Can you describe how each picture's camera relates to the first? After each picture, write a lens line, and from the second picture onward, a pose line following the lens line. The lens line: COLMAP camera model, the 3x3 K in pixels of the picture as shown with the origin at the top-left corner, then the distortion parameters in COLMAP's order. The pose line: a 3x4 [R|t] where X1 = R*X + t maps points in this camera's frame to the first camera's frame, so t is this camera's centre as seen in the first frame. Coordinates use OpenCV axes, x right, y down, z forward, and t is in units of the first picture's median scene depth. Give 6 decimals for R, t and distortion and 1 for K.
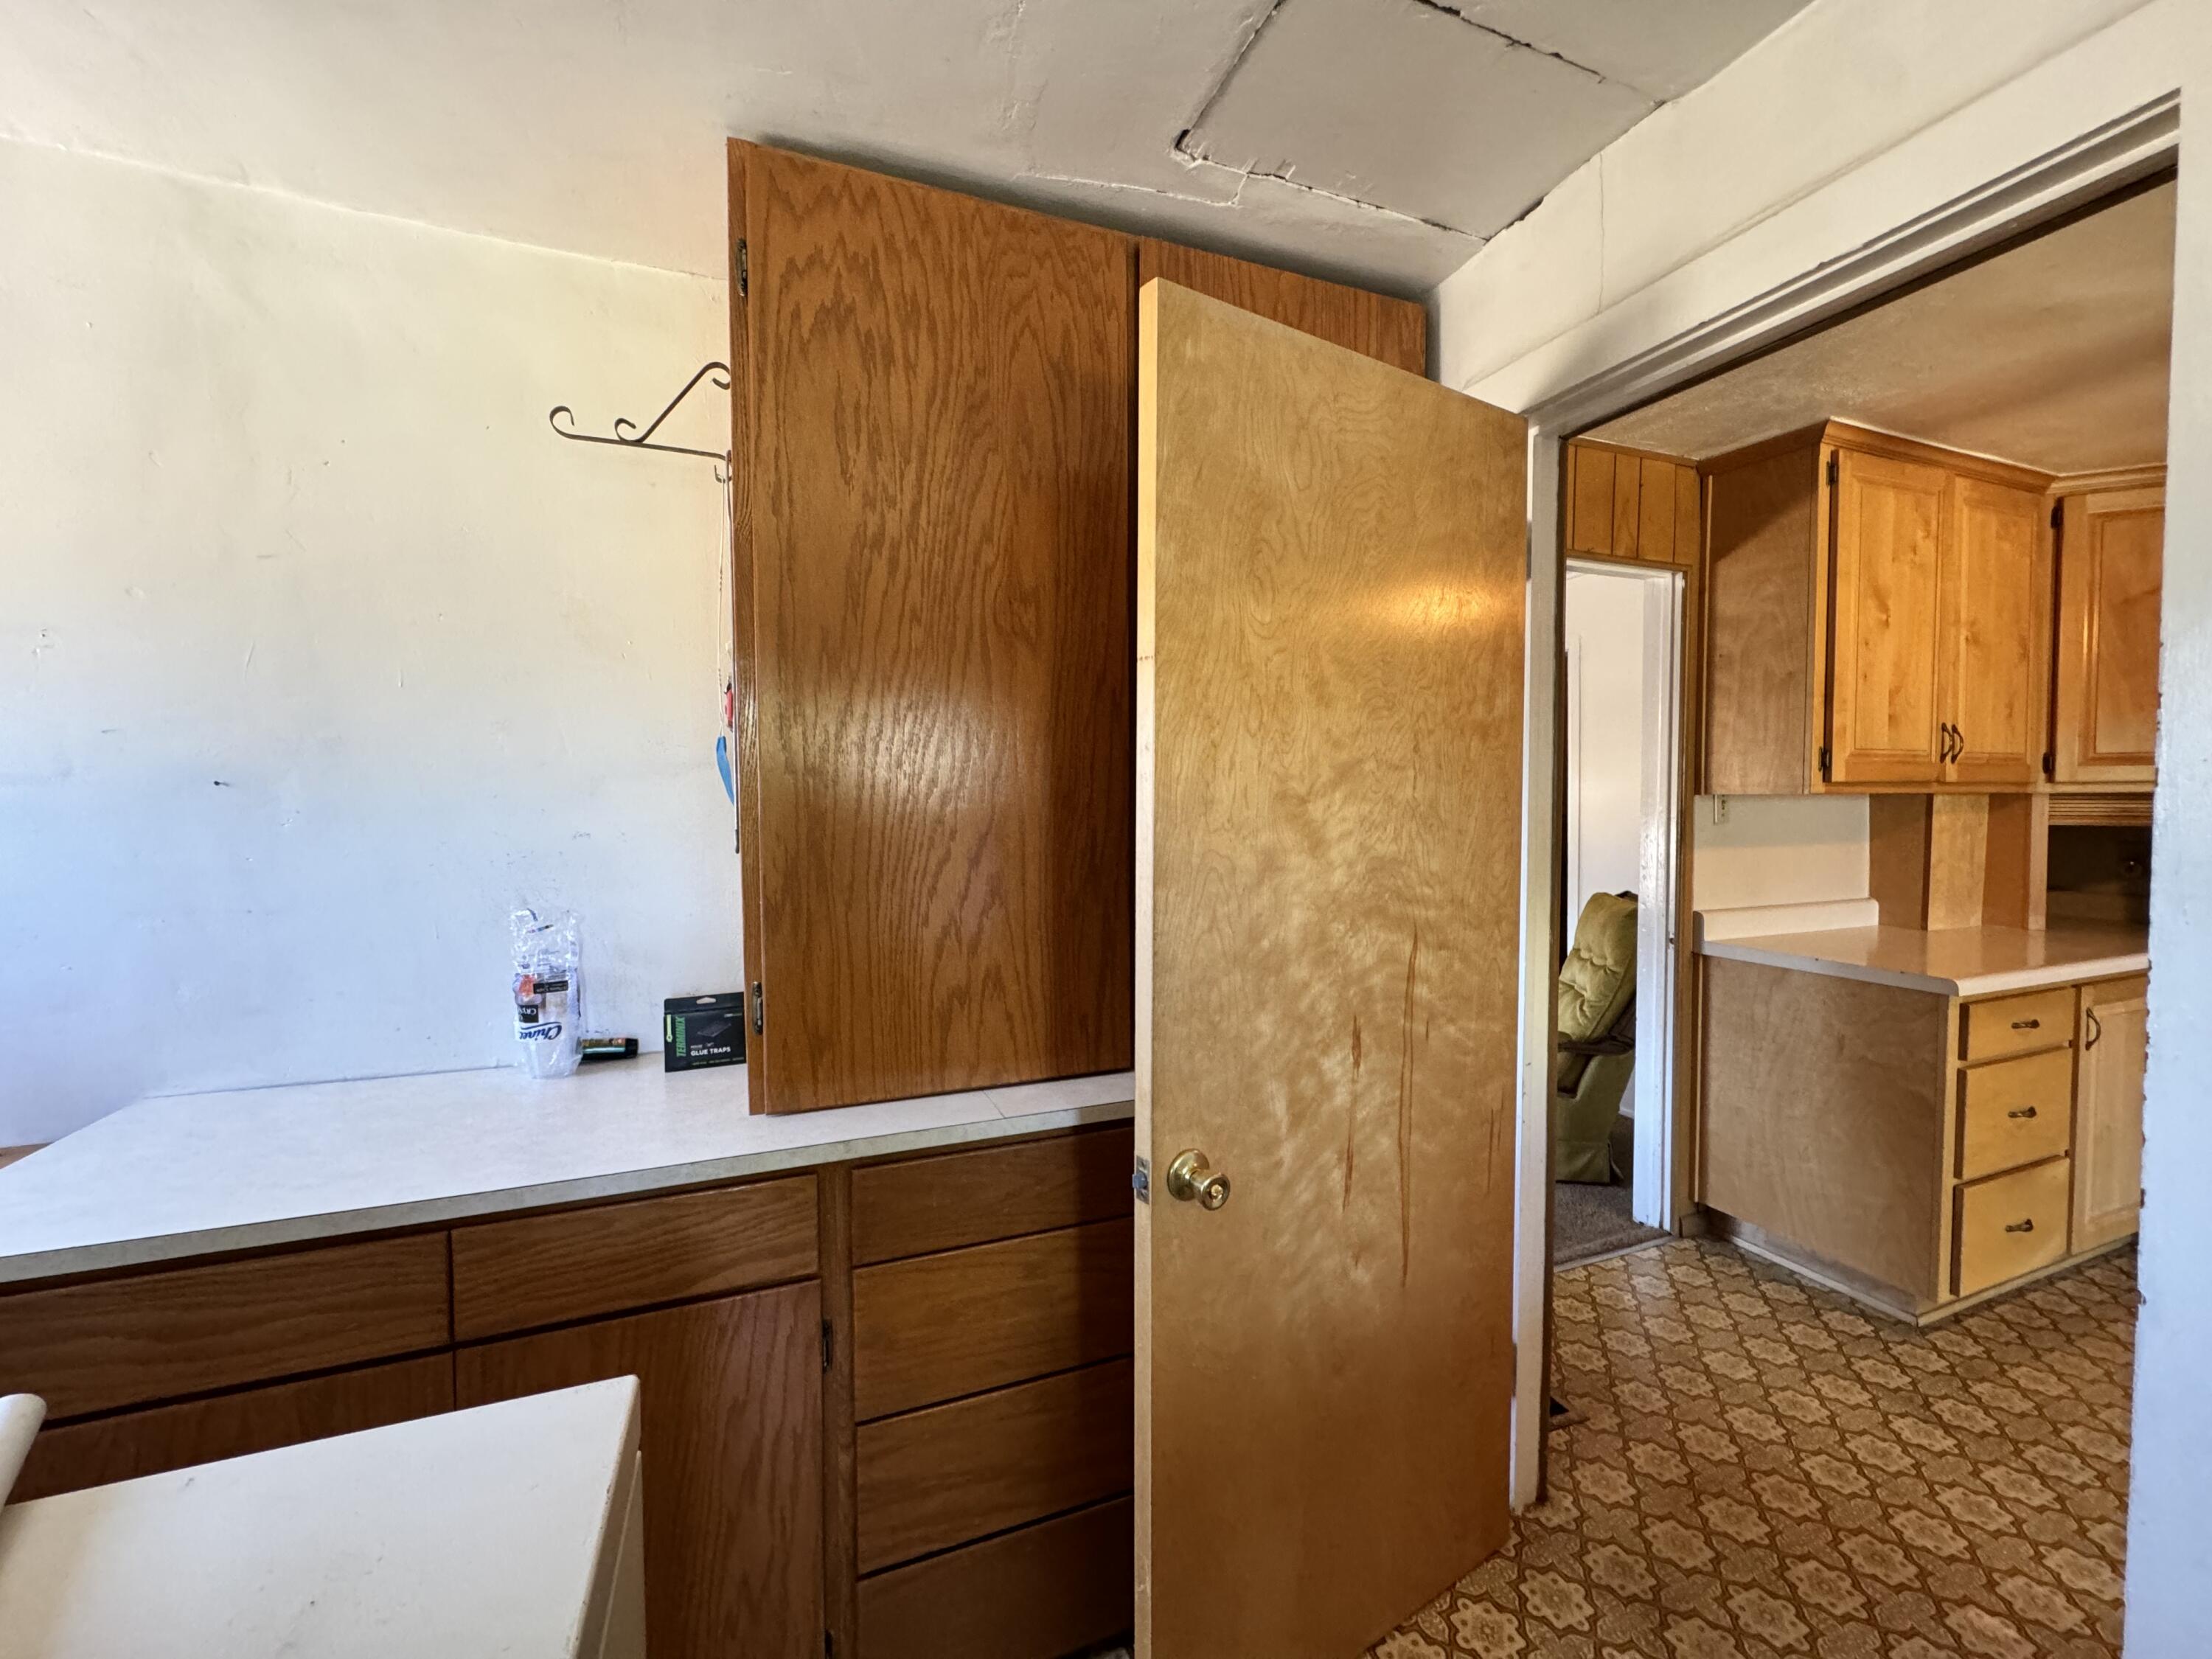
lens RADIAL K [[883.2, 0, 1102.9], [0, 883.2, 839.1], [0, 0, 1]] dist [-0.005078, 0.001294]
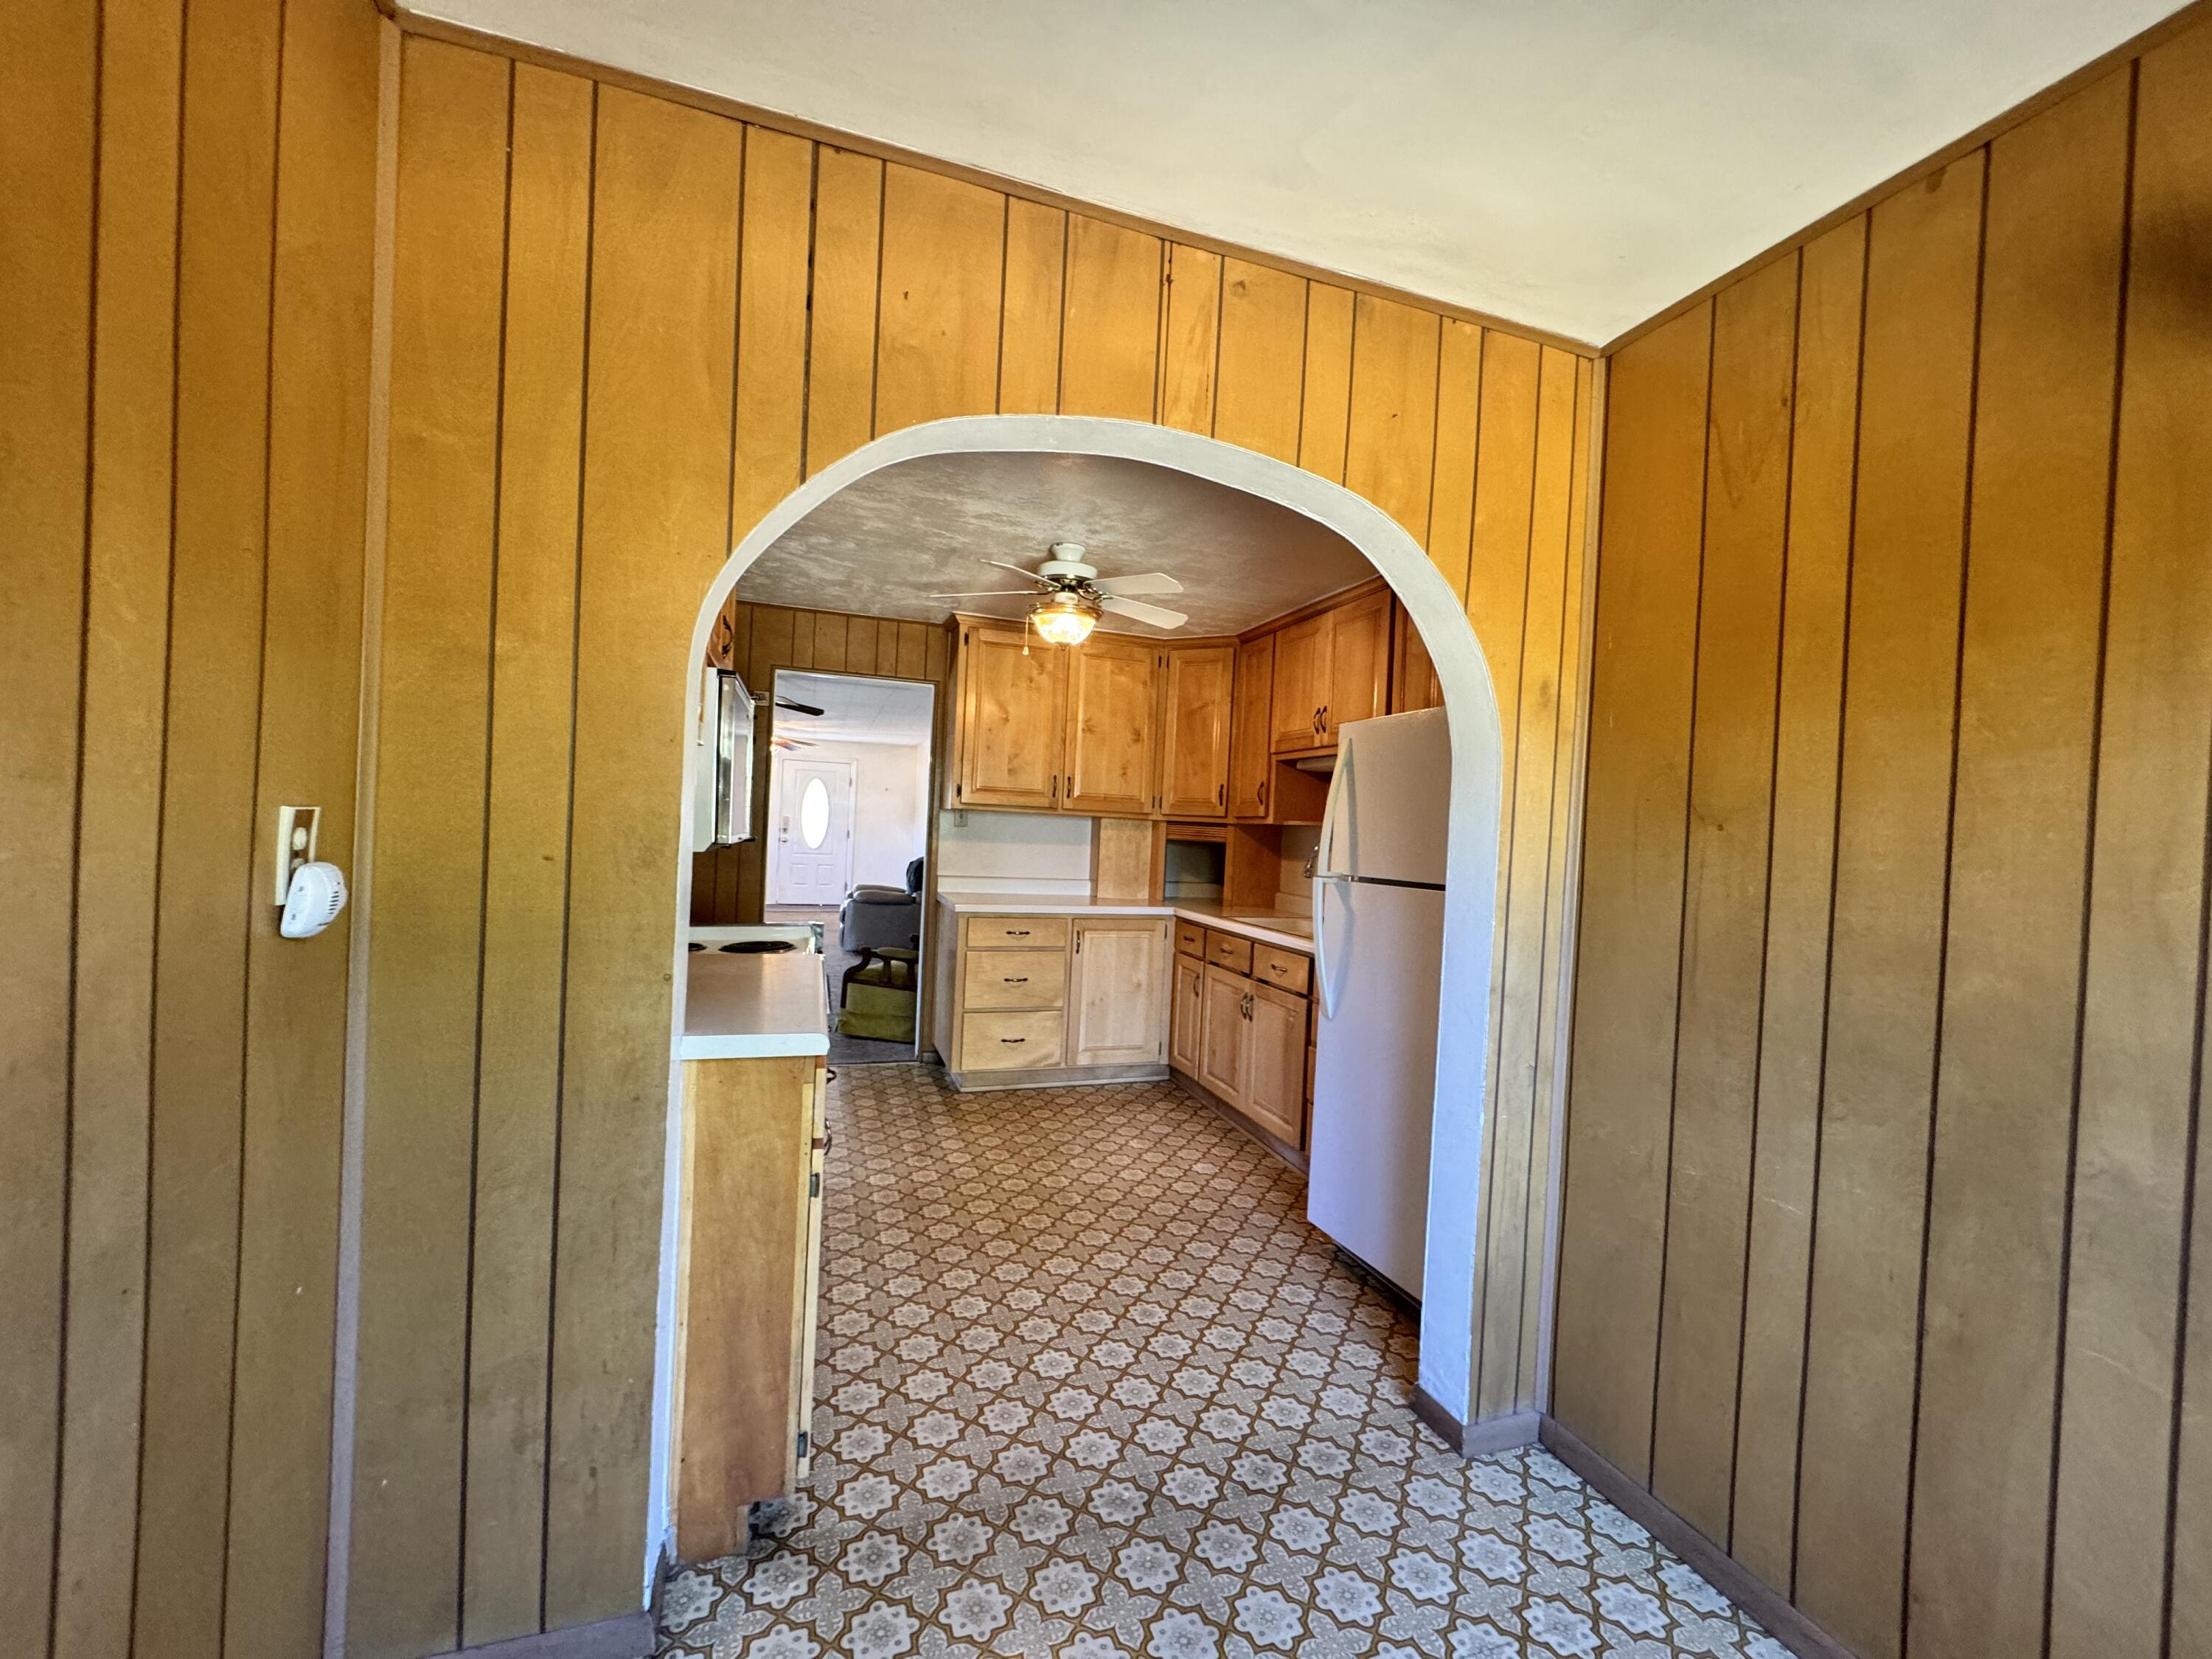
lens RADIAL K [[883.2, 0, 1105.2], [0, 883.2, 831.7], [0, 0, 1]] dist [-0.005078, 0.001294]
pose [[0.997574, 0.053477, -0.044571, 1.299046], [-0.055152, 0.997783, -0.037248, 0.051598], [0.042480, 0.039616, 0.998312, -0.905451]]
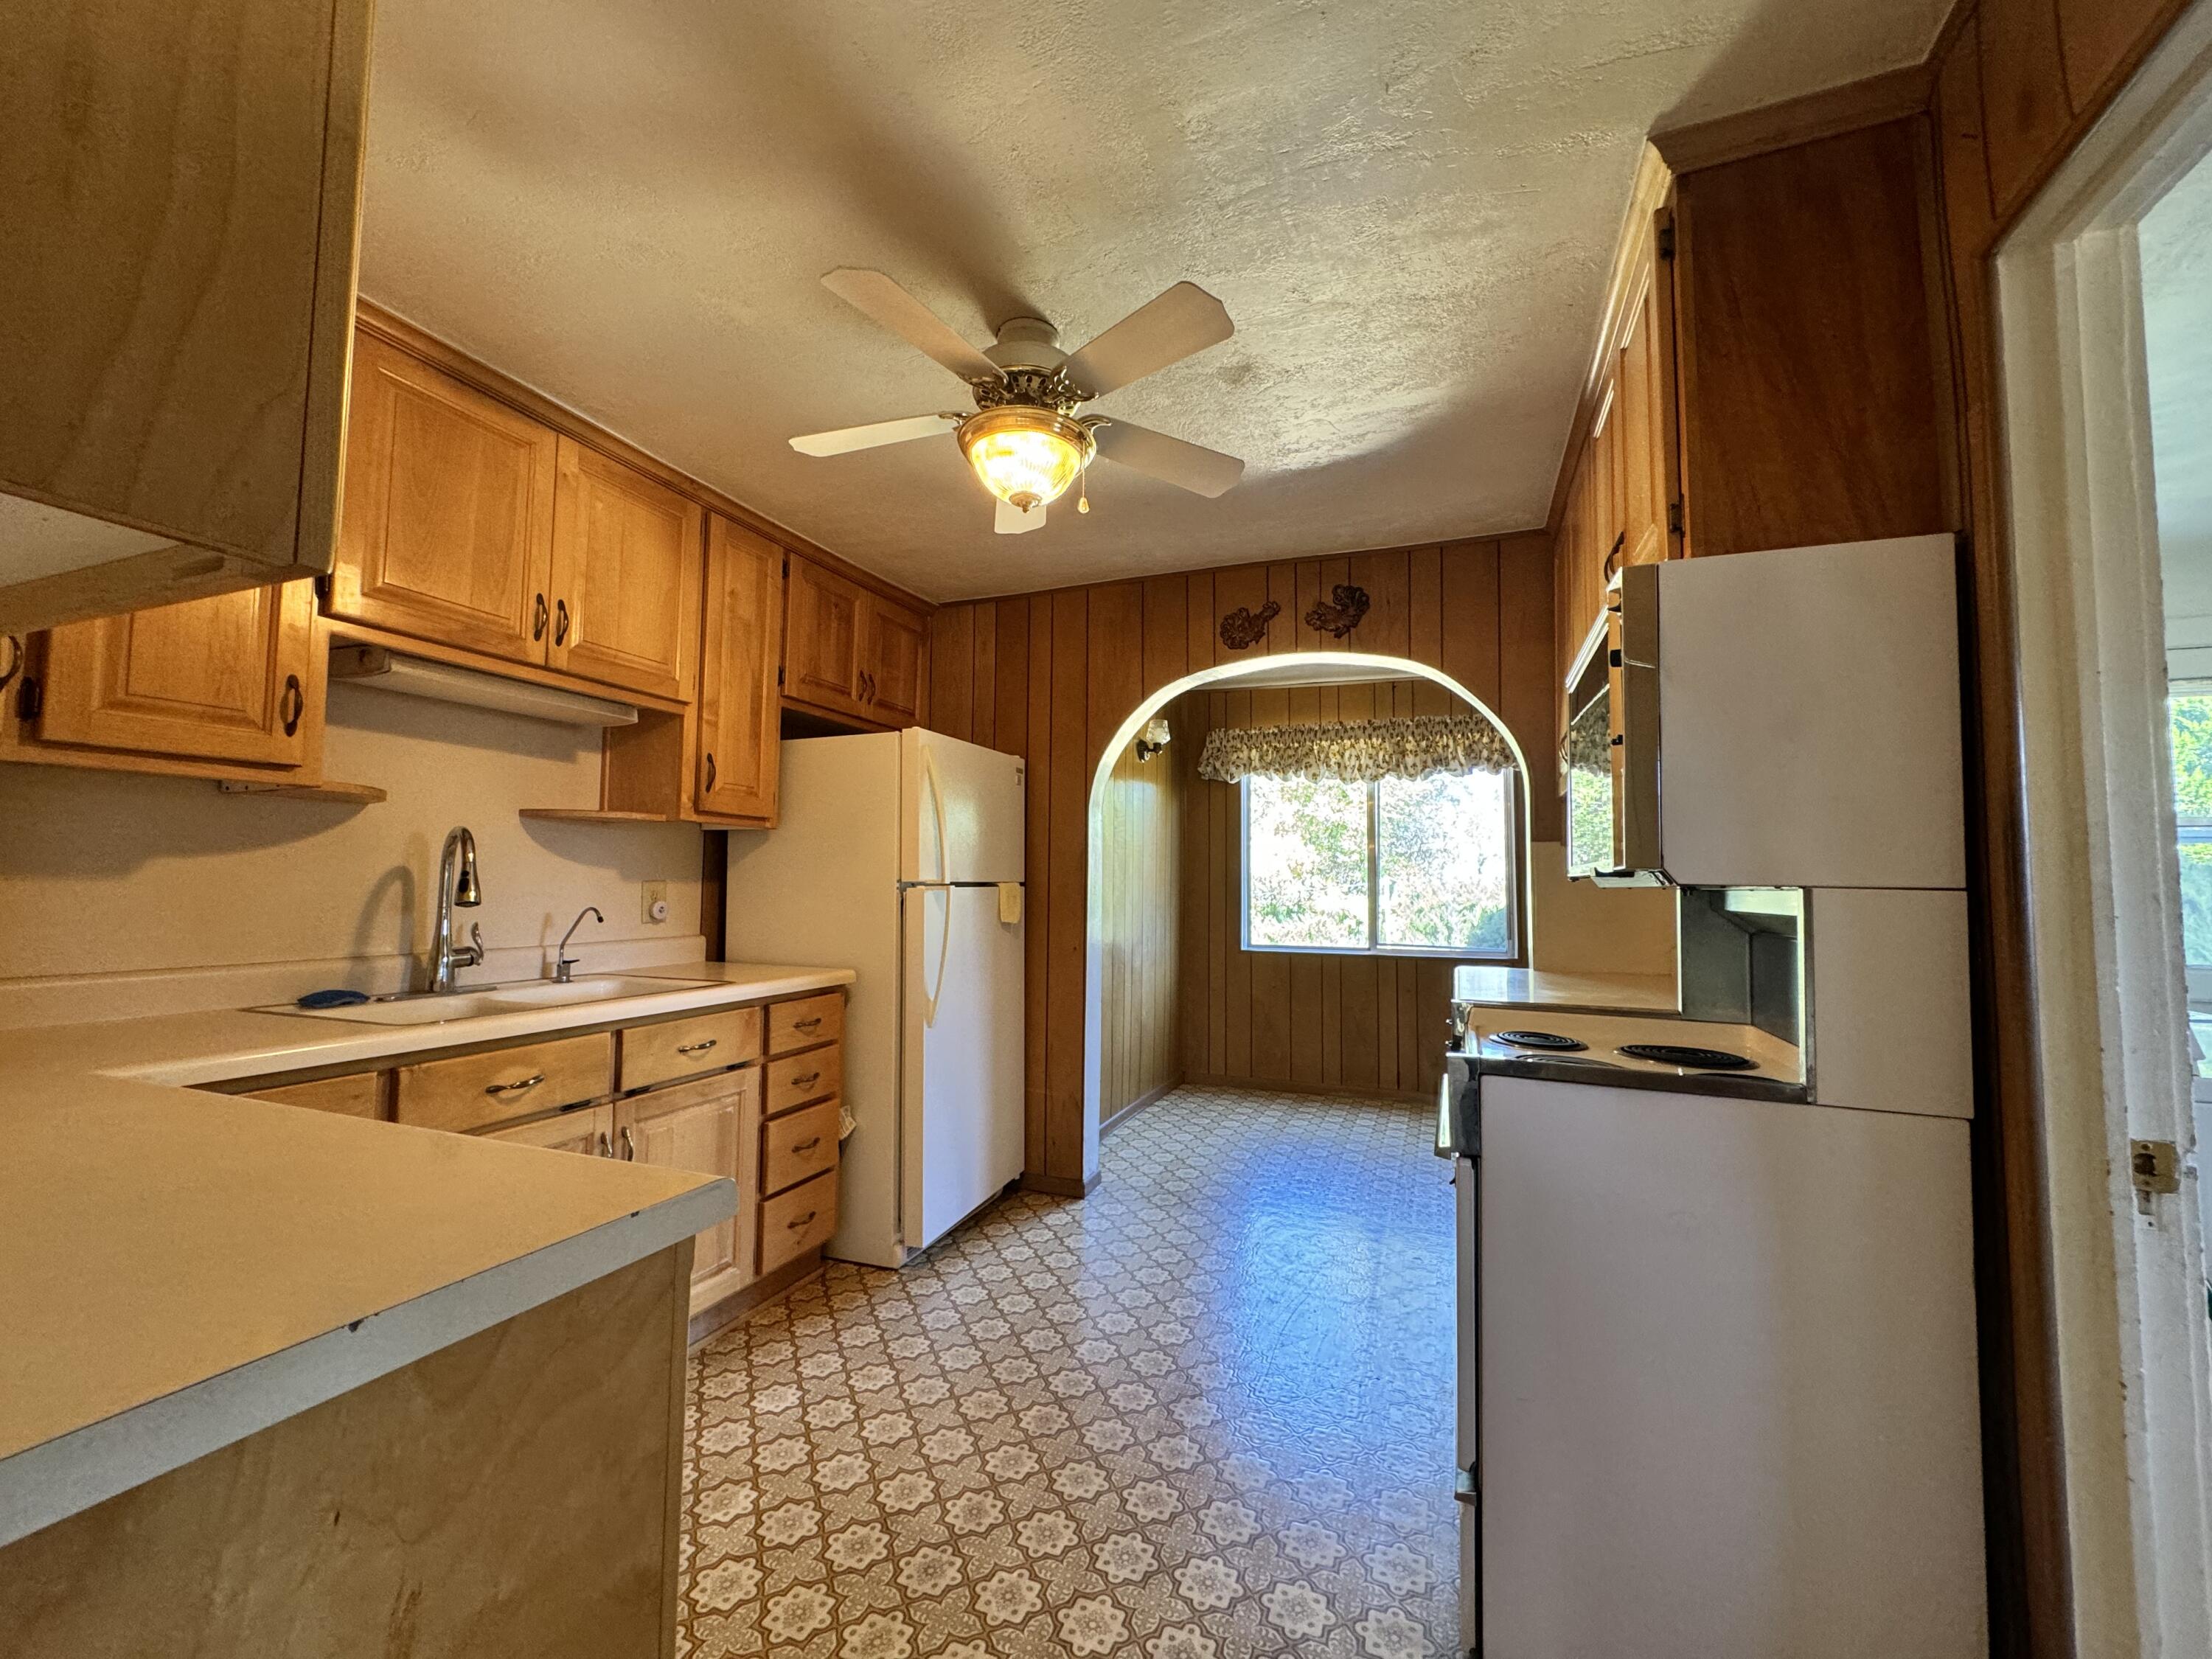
lens RADIAL K [[883.2, 0, 1106.8], [0, 883.2, 830.7], [0, 0, 1]] dist [-0.005078, 0.001294]
pose [[-0.737476, 0.040966, 0.674130, 0.550603], [0.022862, 0.999101, -0.035703, 0.025247], [-0.674987, -0.010918, -0.737749, 1.101589]]
